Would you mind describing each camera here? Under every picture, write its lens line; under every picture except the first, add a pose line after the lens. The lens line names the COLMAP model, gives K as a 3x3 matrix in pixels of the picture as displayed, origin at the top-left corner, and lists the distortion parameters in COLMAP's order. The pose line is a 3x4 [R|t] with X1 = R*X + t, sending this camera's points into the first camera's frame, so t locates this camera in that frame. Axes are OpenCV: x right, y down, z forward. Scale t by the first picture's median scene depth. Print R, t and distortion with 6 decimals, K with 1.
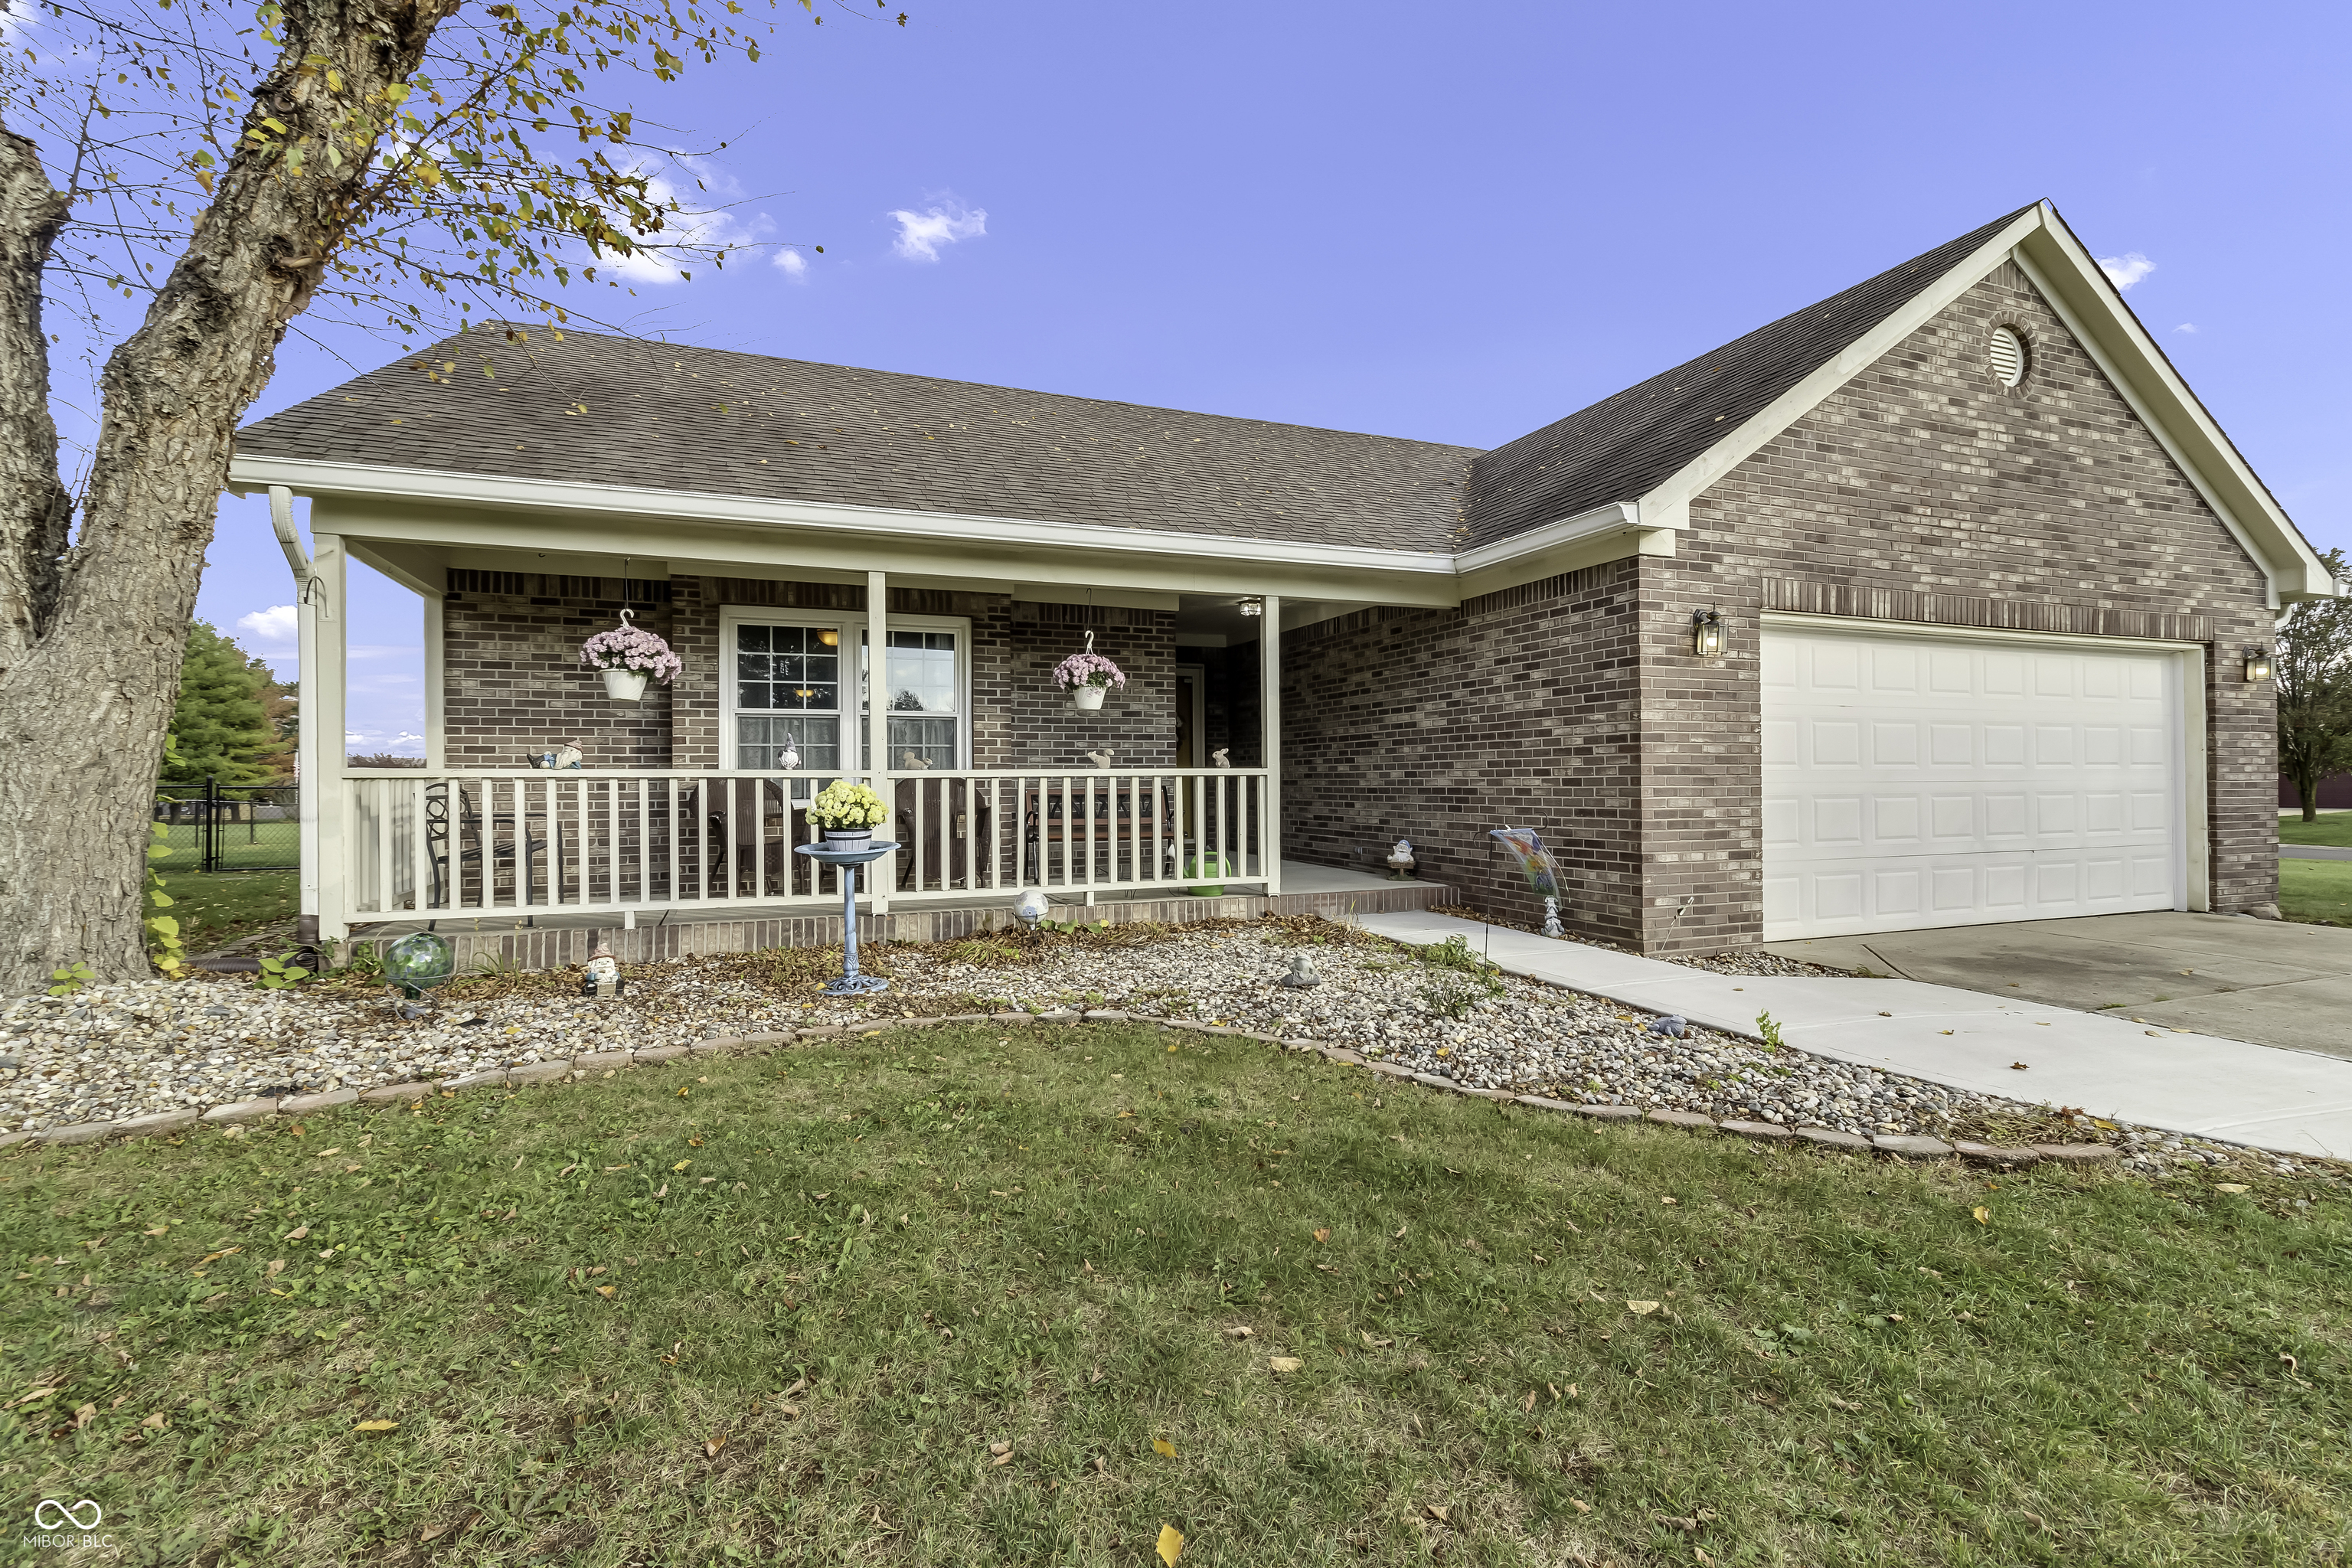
lens RADIAL K [[1134.2, 0, 1213.9], [0, 1134.2, 767.7], [0, 0, 1]] dist [0.002598, -0.000280]
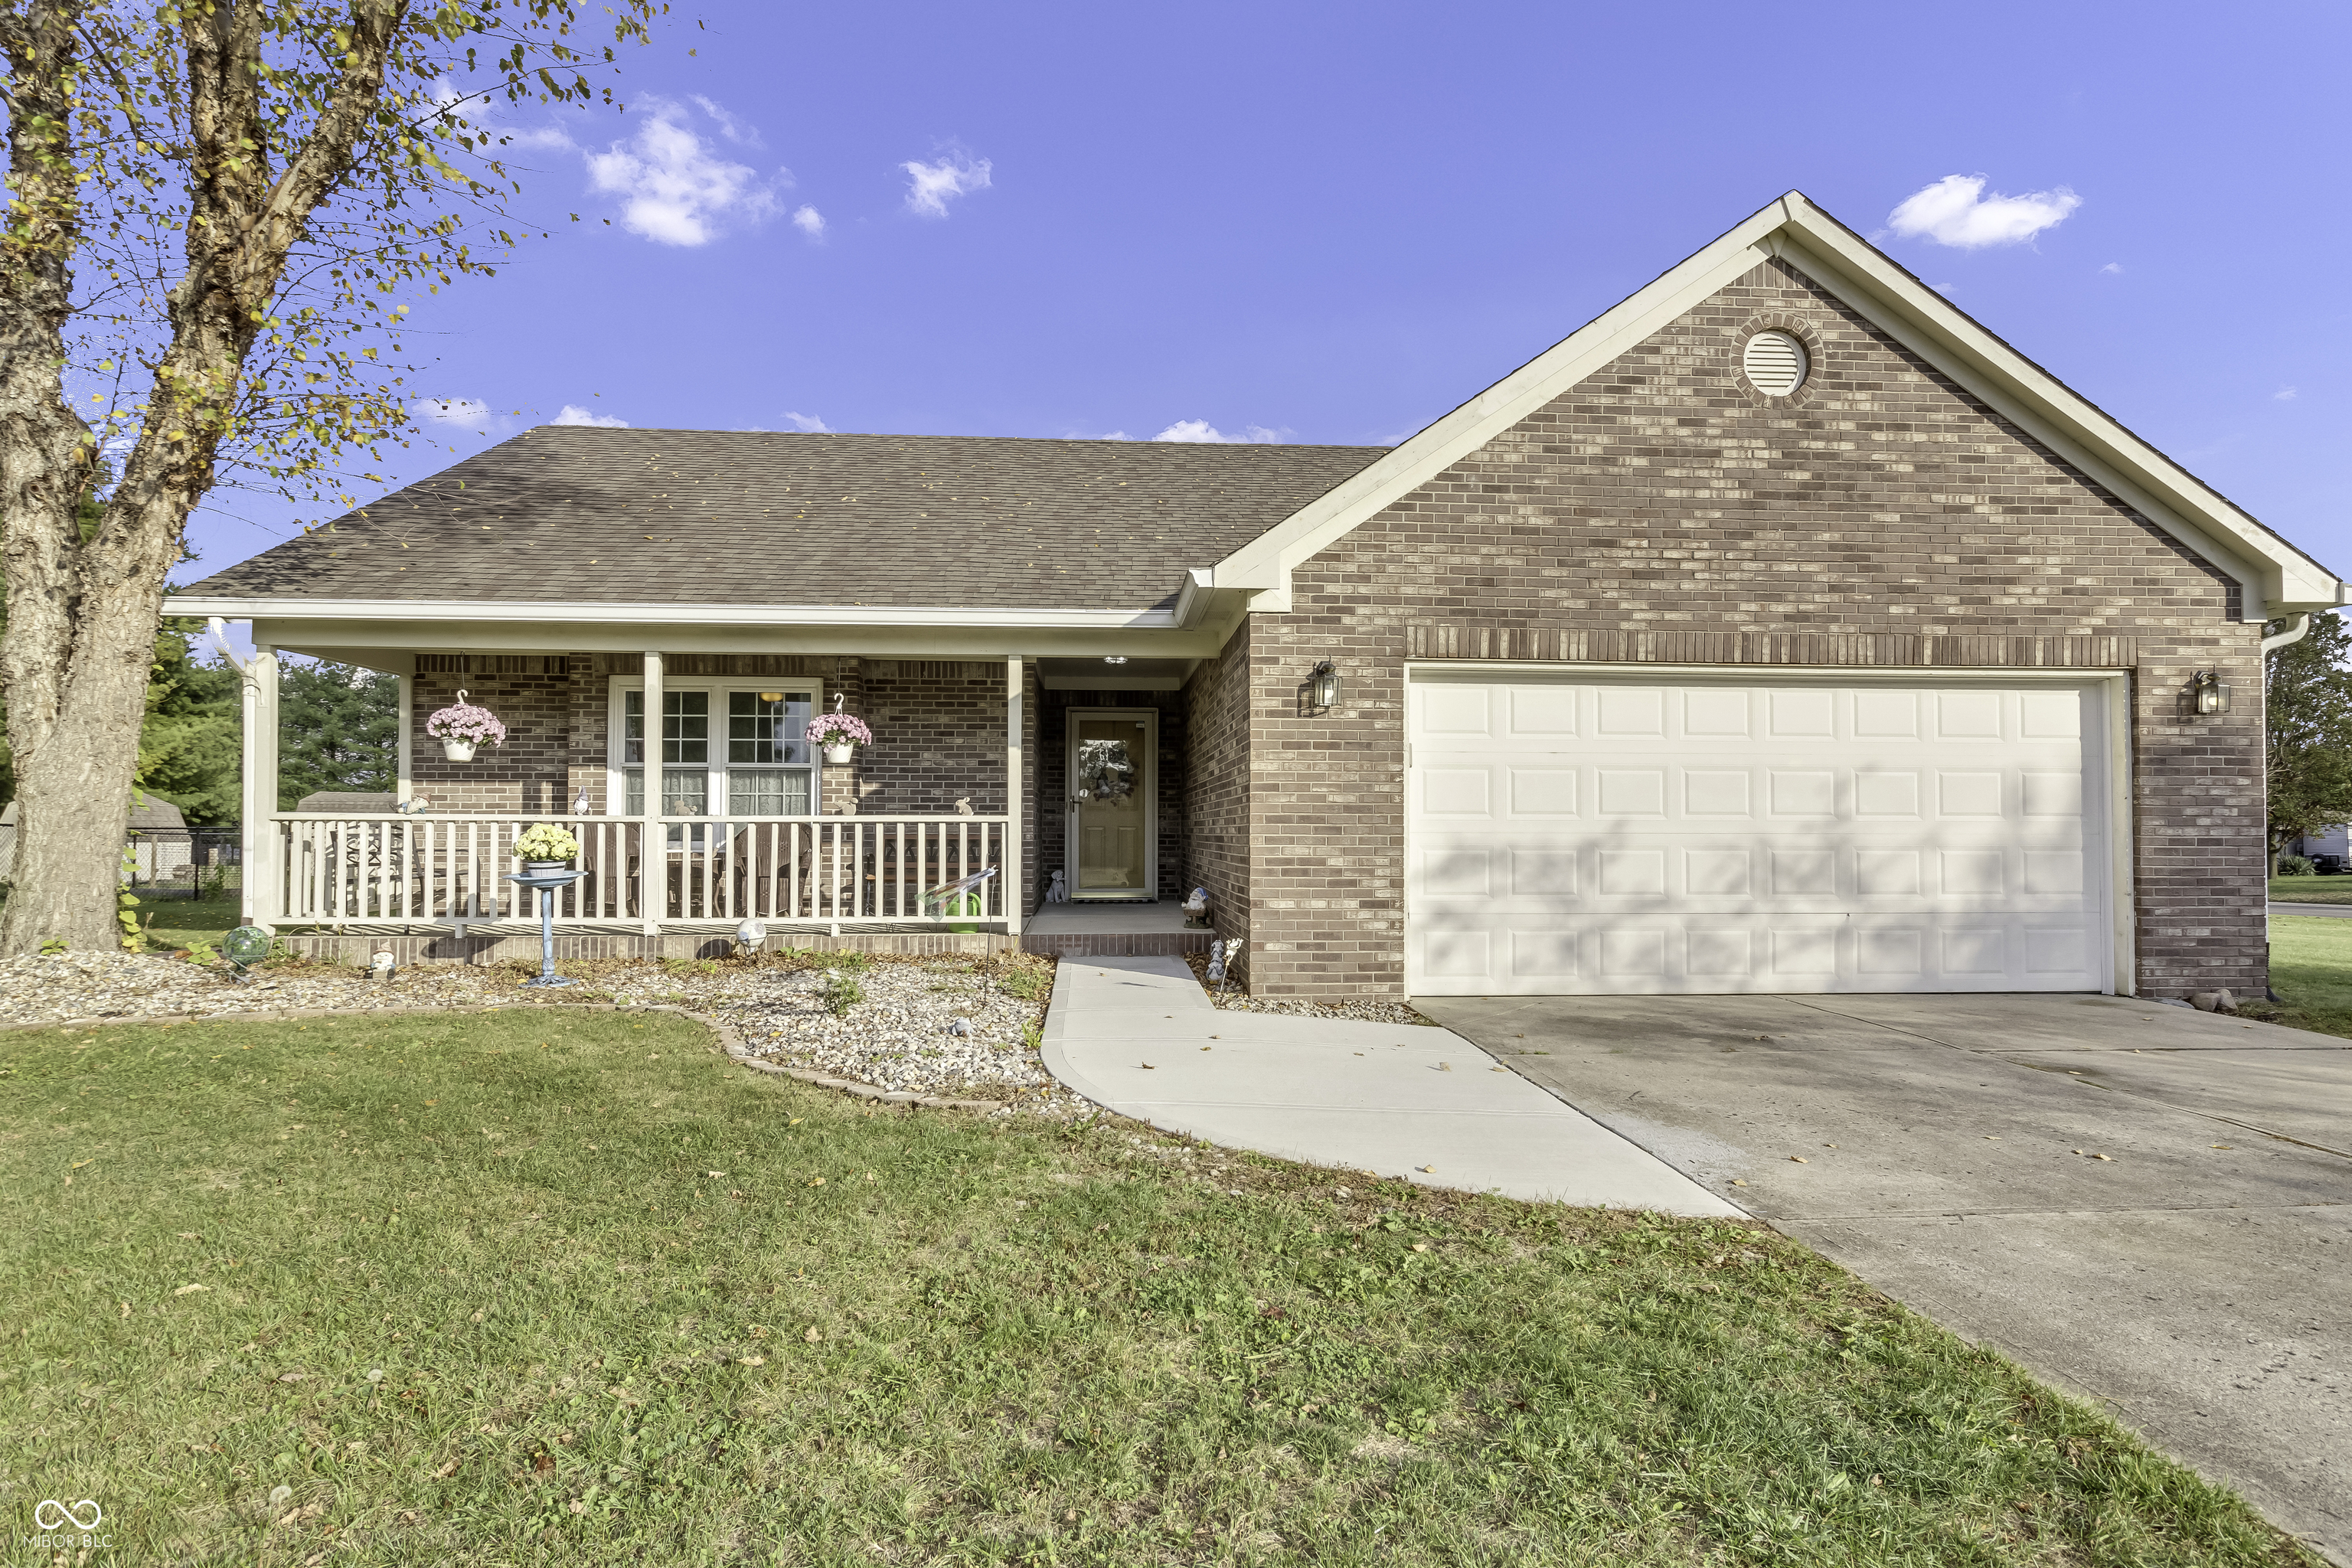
lens RADIAL K [[1380.2, 0, 1159.2], [0, 1380.2, 787.7], [0, 0, 1]] dist [0.001975, 0.001147]
pose [[0.949036, -0.001988, -0.315160, 0.610291], [-0.004011, 0.999823, -0.018385, -0.002494], [0.315141, 0.018712, 0.948860, -0.199134]]
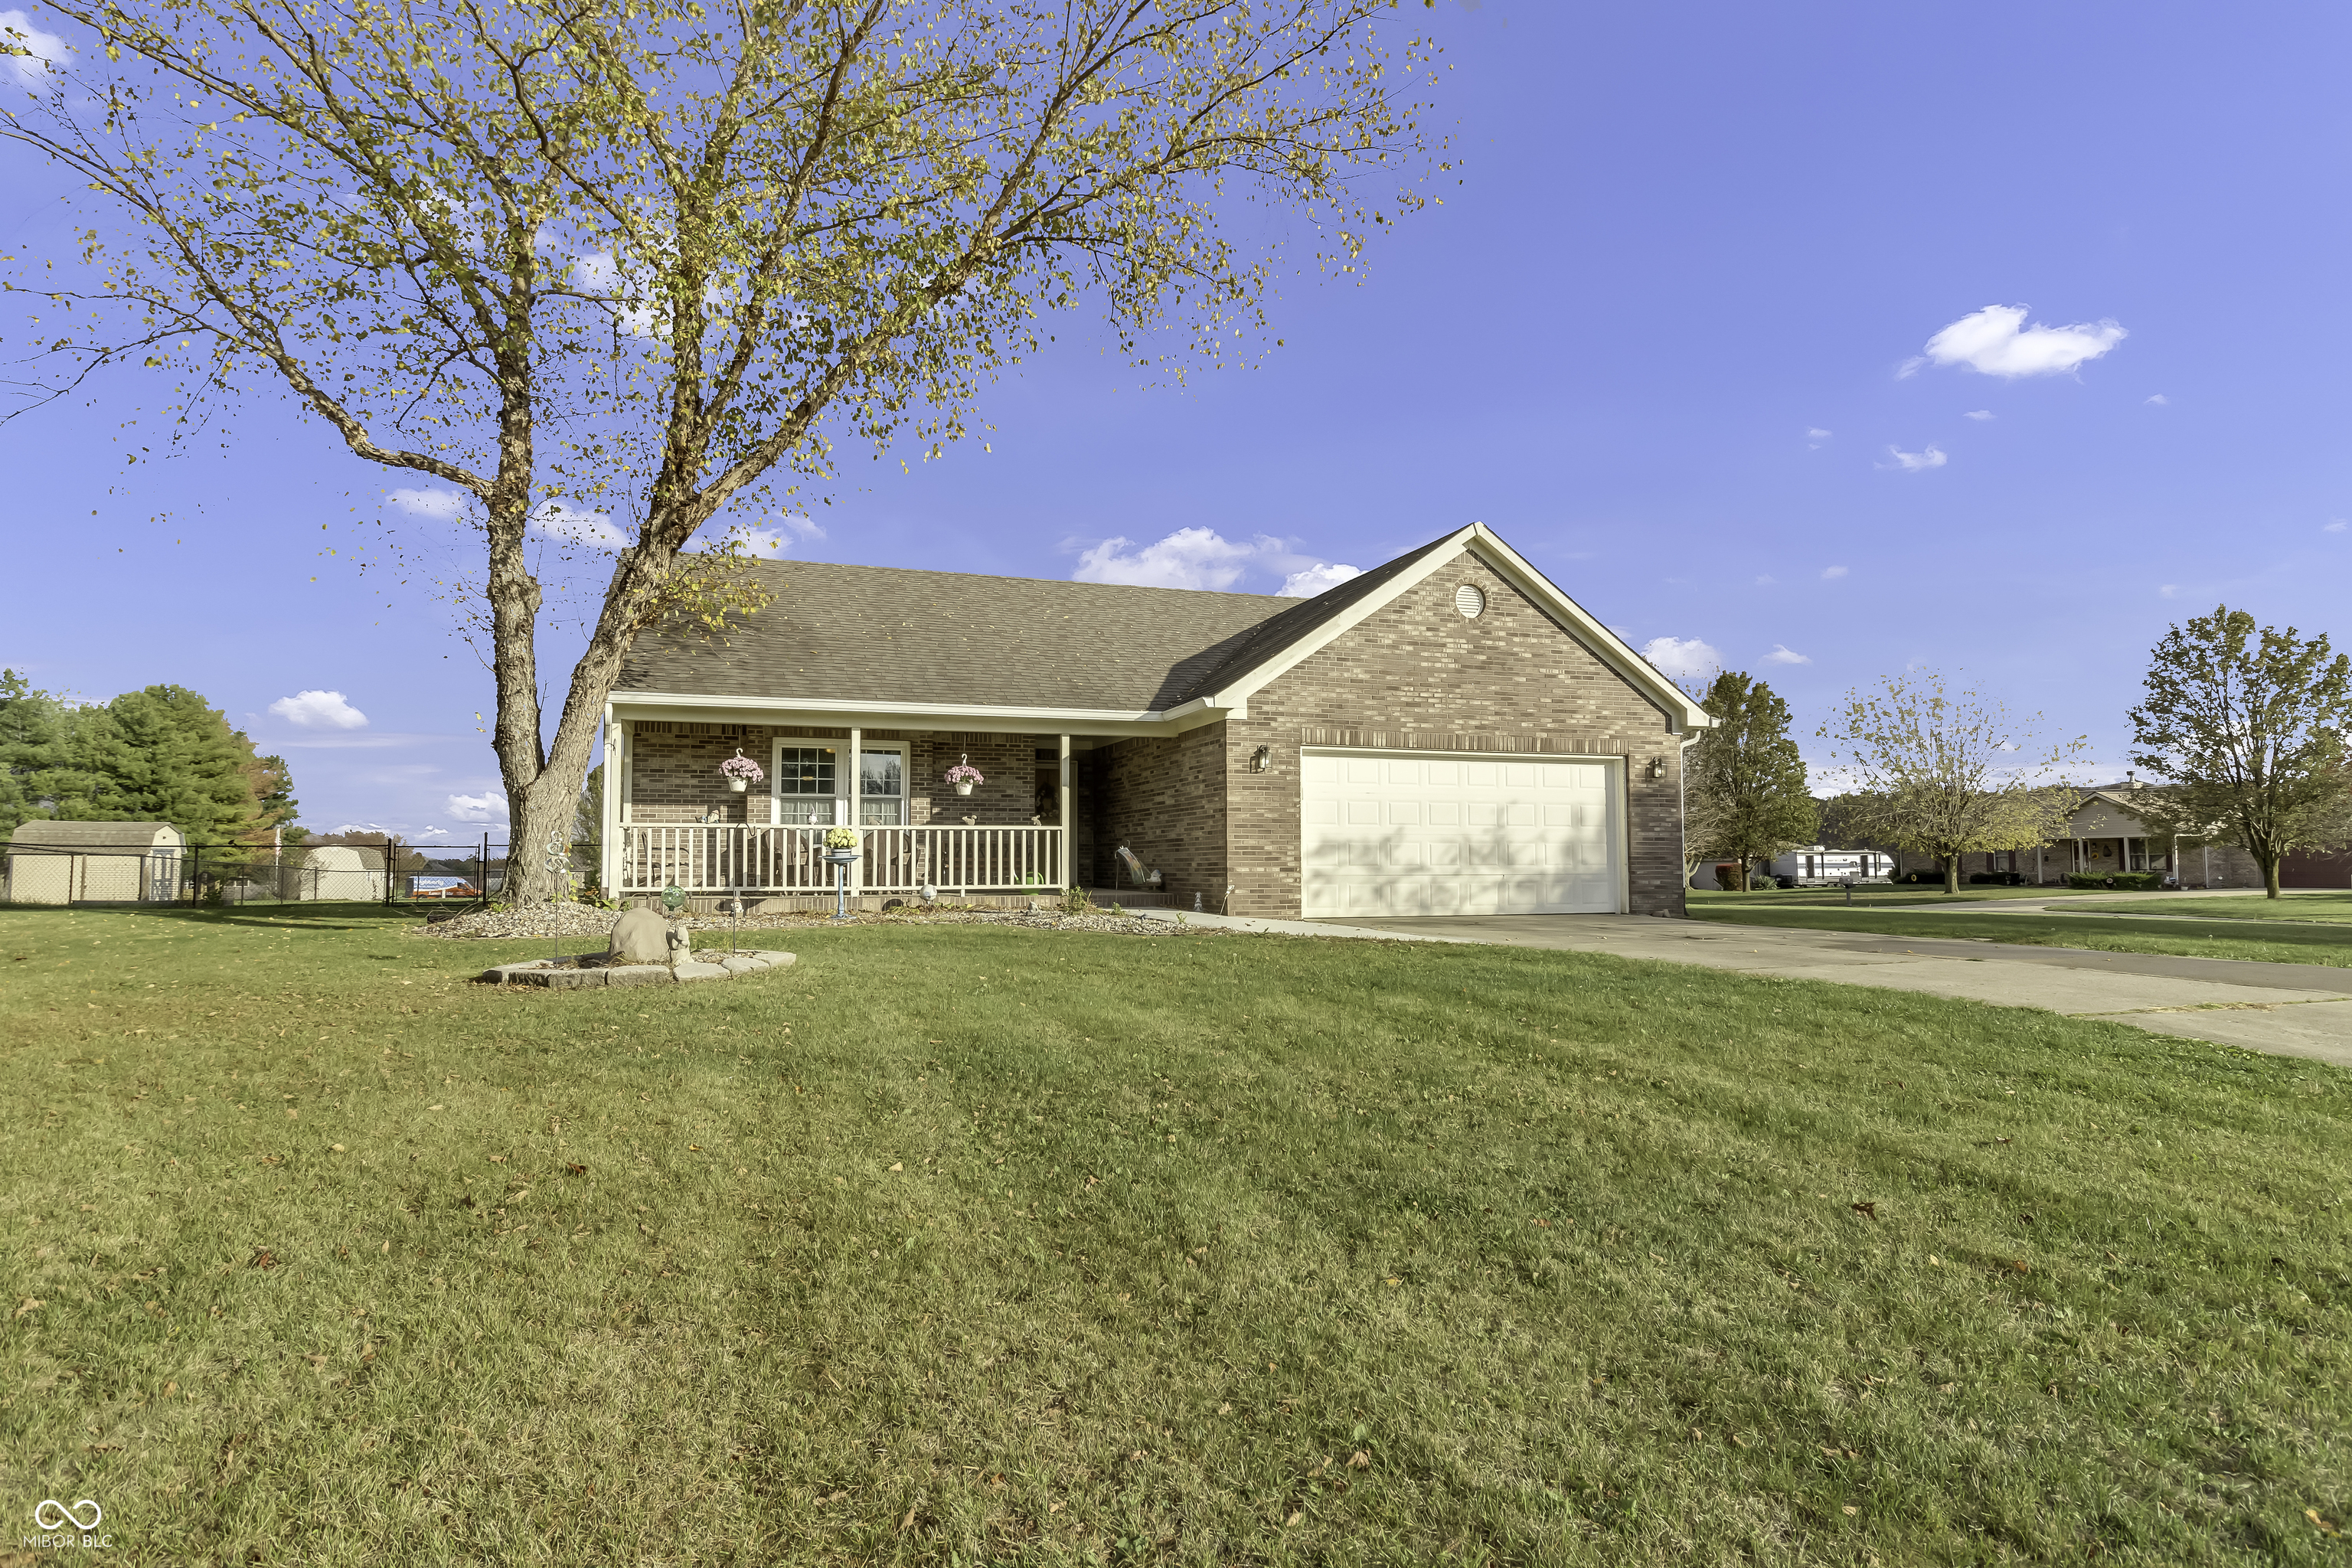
lens RADIAL K [[1330.9, 0, 1182.2], [0, 1330.9, 770.9], [0, 0, 1]] dist [-0.003940, -0.000834]
pose [[0.998373, -0.000380, -0.057014, 0.378439], [-0.003016, 0.998227, -0.059451, 0.040380], [0.056936, 0.059527, 0.996602, -1.199404]]
